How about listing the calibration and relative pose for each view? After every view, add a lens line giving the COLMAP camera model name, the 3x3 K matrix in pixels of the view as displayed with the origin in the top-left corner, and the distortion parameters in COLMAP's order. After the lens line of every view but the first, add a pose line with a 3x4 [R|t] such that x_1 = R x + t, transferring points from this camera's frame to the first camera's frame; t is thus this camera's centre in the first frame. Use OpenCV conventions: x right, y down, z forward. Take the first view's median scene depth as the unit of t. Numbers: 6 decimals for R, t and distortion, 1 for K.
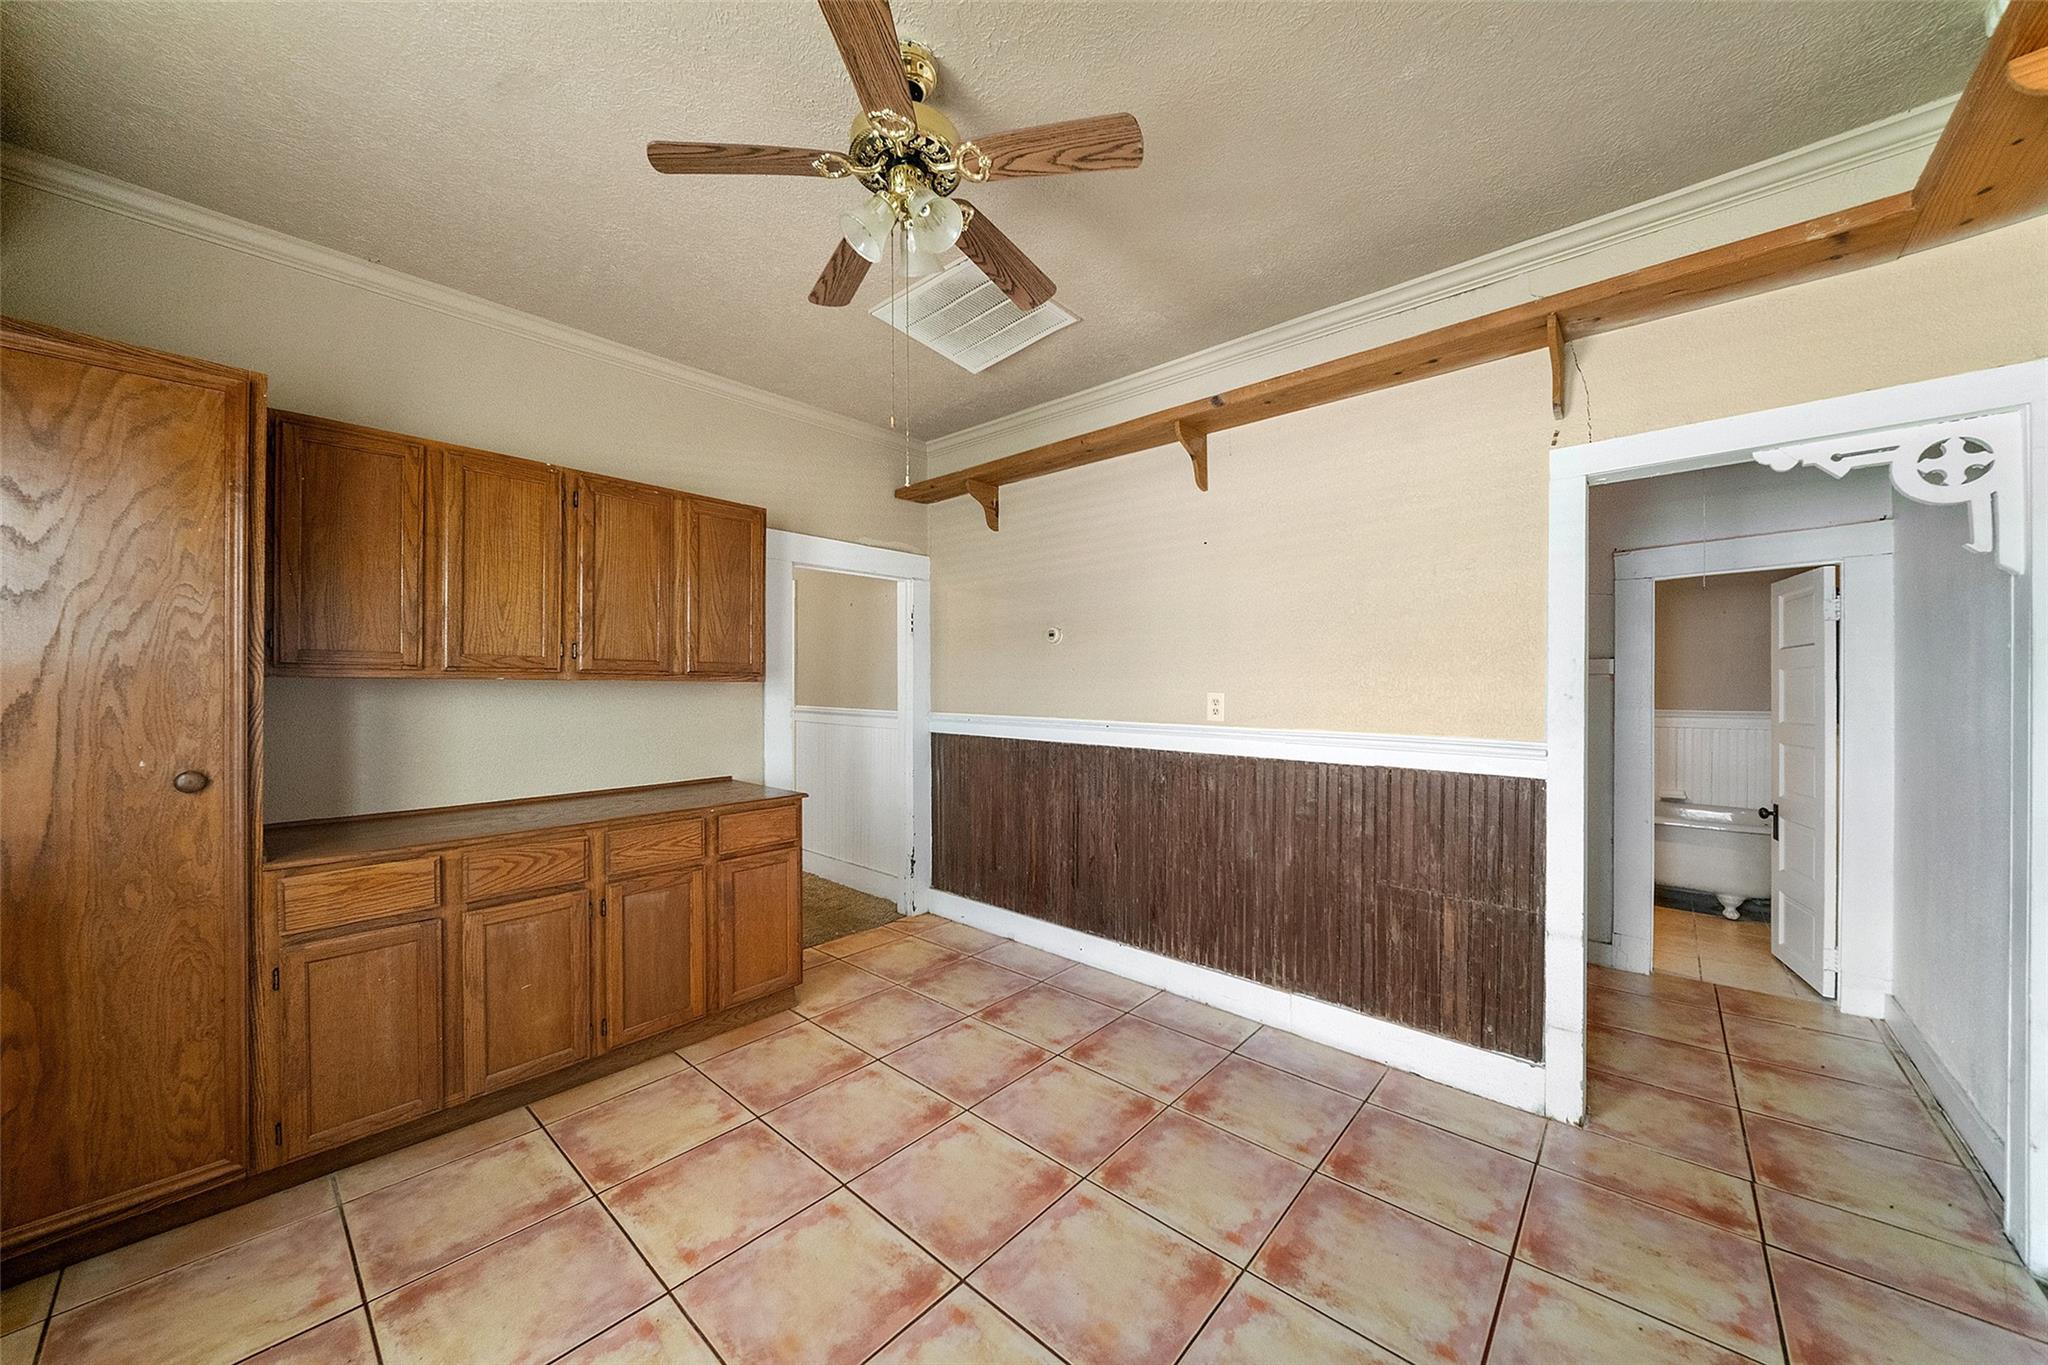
lens RADIAL K [[727.0, 0, 1013.6], [0, 727.0, 690.8], [0, 0, 1]] dist [0.012011, -0.011149]
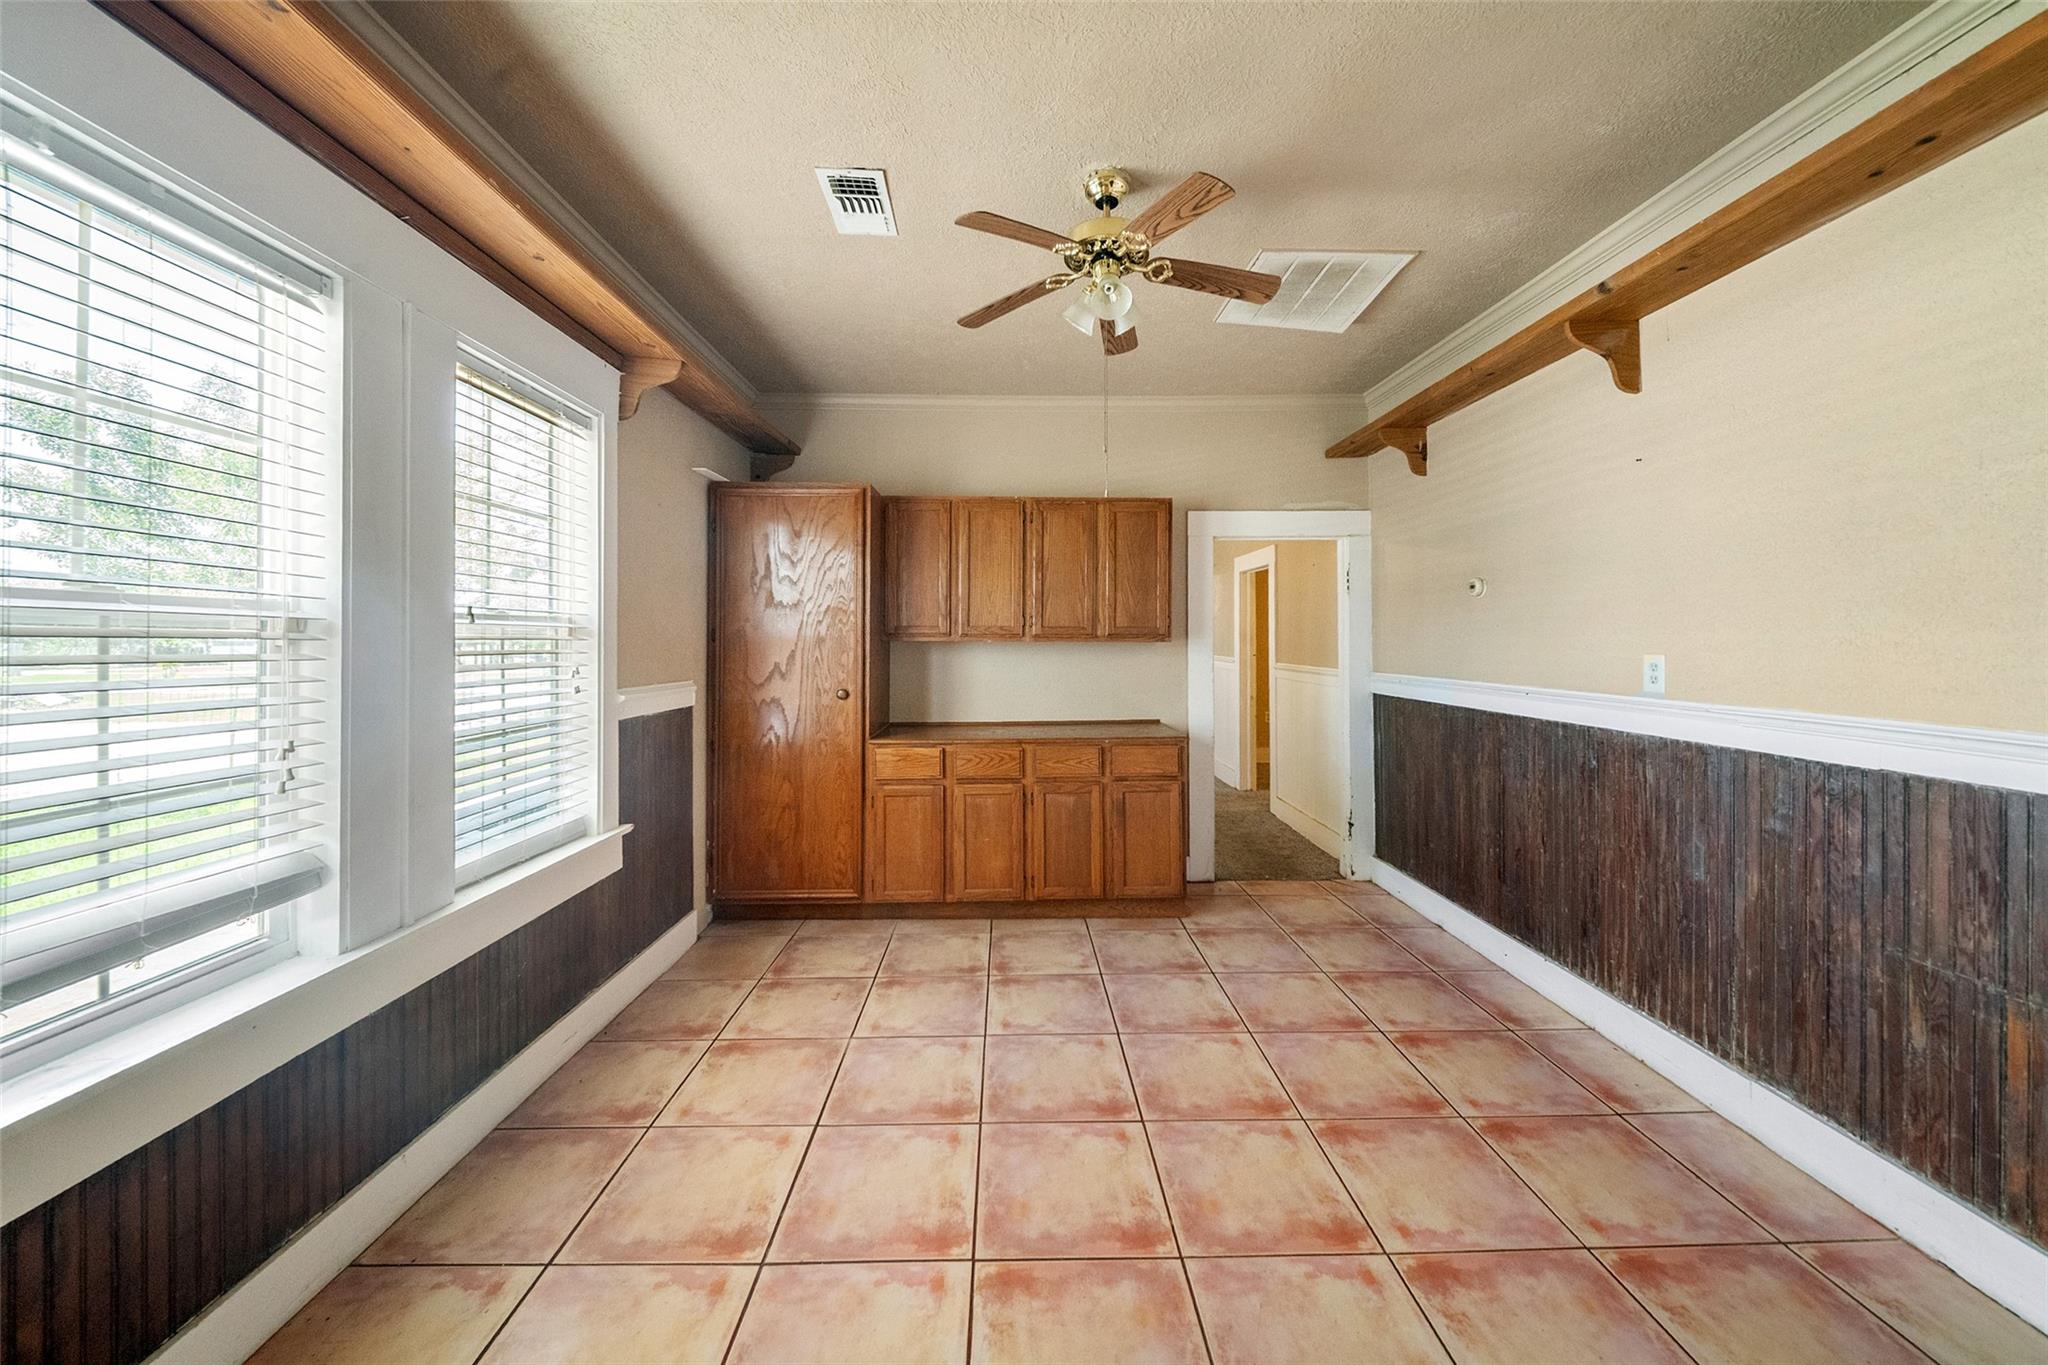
lens RADIAL K [[731.7, 0, 999.7], [0, 731.7, 640.3], [0, 0, 1]] dist [0.000151, -0.004743]
pose [[0.668449, -0.004406, -0.743745, 0.430258], [-0.002726, 0.999961, -0.008374, -0.004999], [0.743753, 0.007625, 0.668411, -0.019347]]
